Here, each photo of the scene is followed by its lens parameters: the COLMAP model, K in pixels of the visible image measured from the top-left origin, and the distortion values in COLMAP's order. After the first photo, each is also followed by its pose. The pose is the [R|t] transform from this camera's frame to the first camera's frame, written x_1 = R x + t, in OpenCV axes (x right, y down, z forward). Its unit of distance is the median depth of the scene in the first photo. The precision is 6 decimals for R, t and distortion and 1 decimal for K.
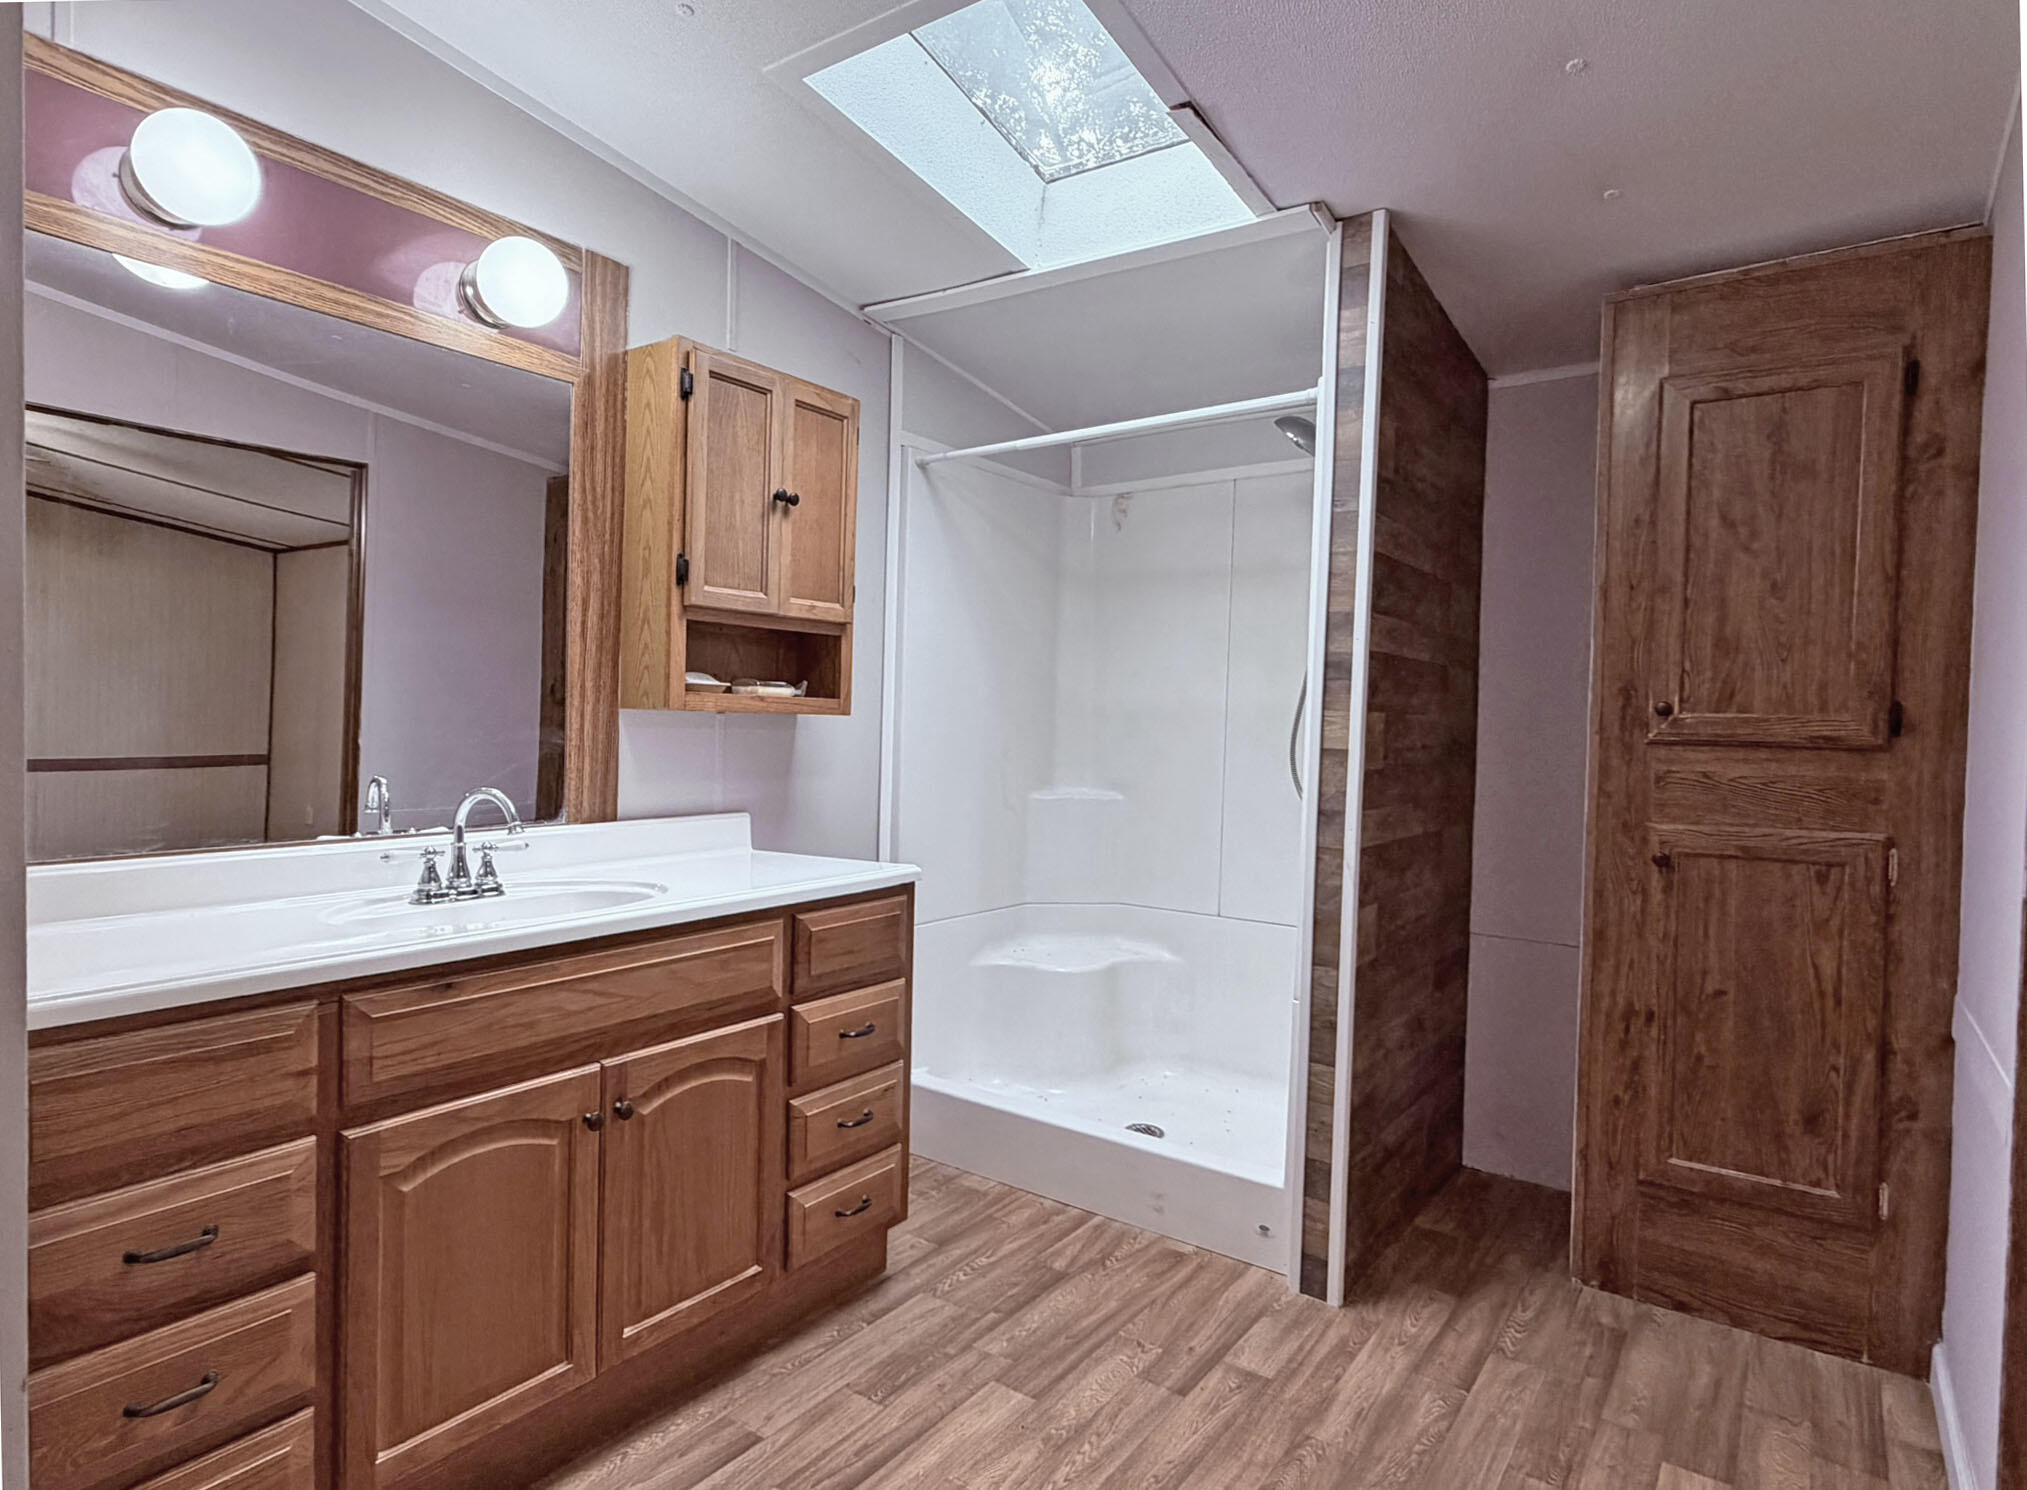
lens RADIAL K [[1126.3, 0, 1013.7], [0, 1126.3, 751.7], [0, 0, 1]] dist [0.008991, 0.000503]
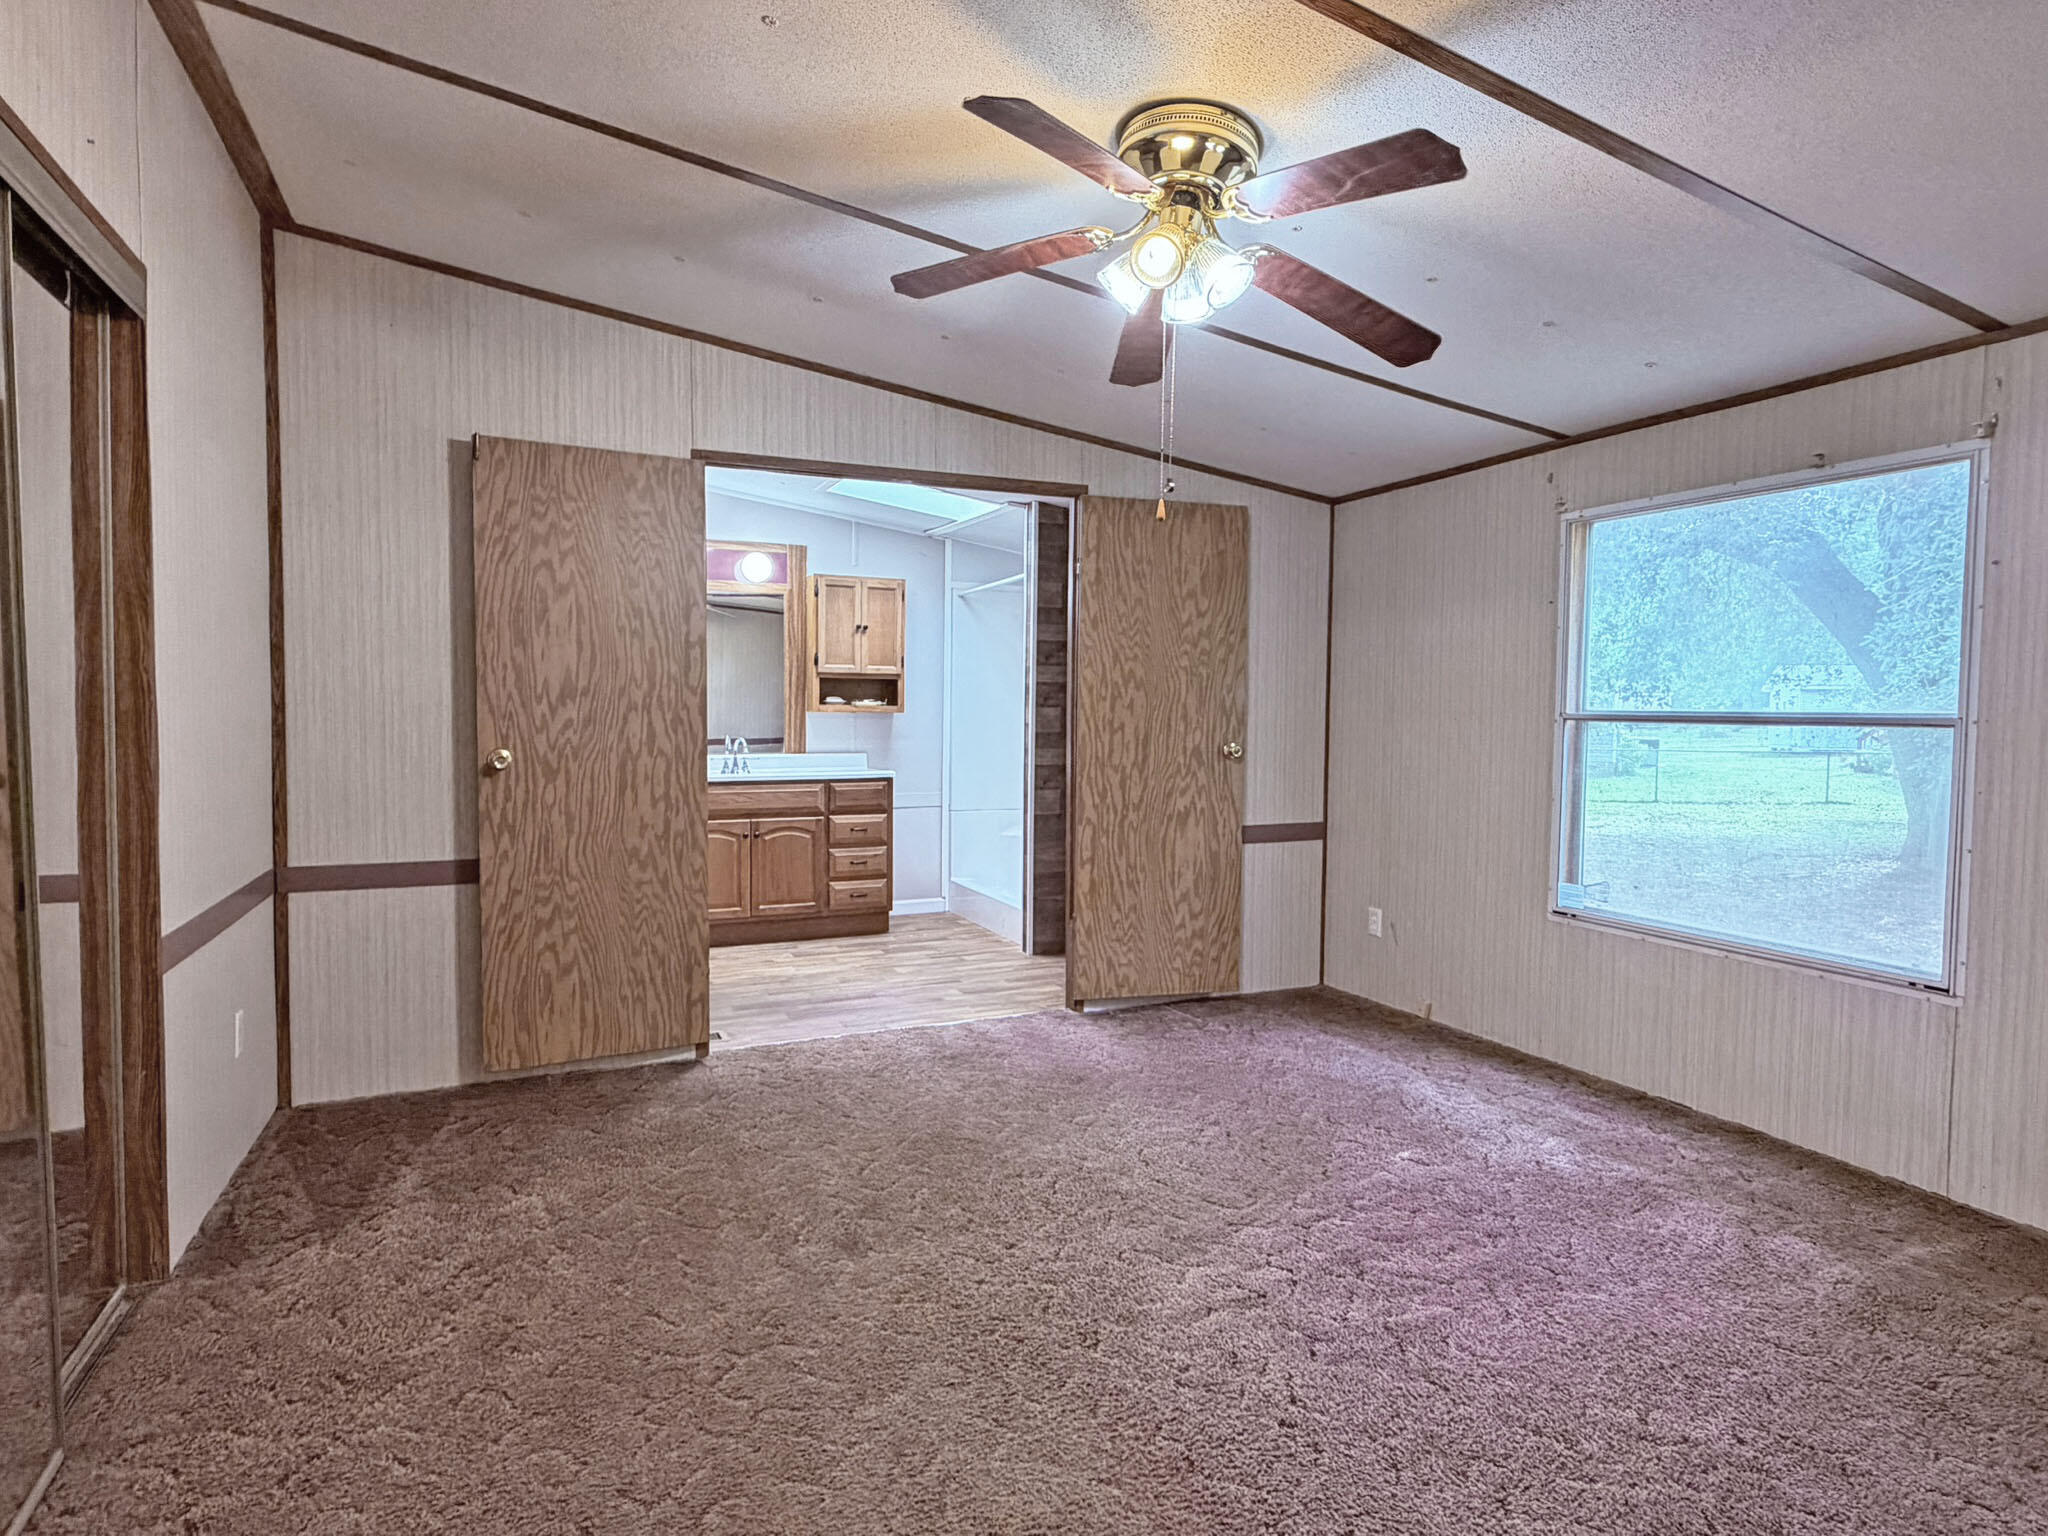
lens RADIAL K [[1135.1, 0, 1035.4], [0, 1135.1, 767.3], [0, 0, 1]] dist [0.005697, -0.002419]
pose [[0.867347, 0.005907, -0.497669, 1.505672], [-0.001253, 0.999952, 0.009683, 0.068875], [0.497703, -0.007775, 0.867313, -1.092707]]
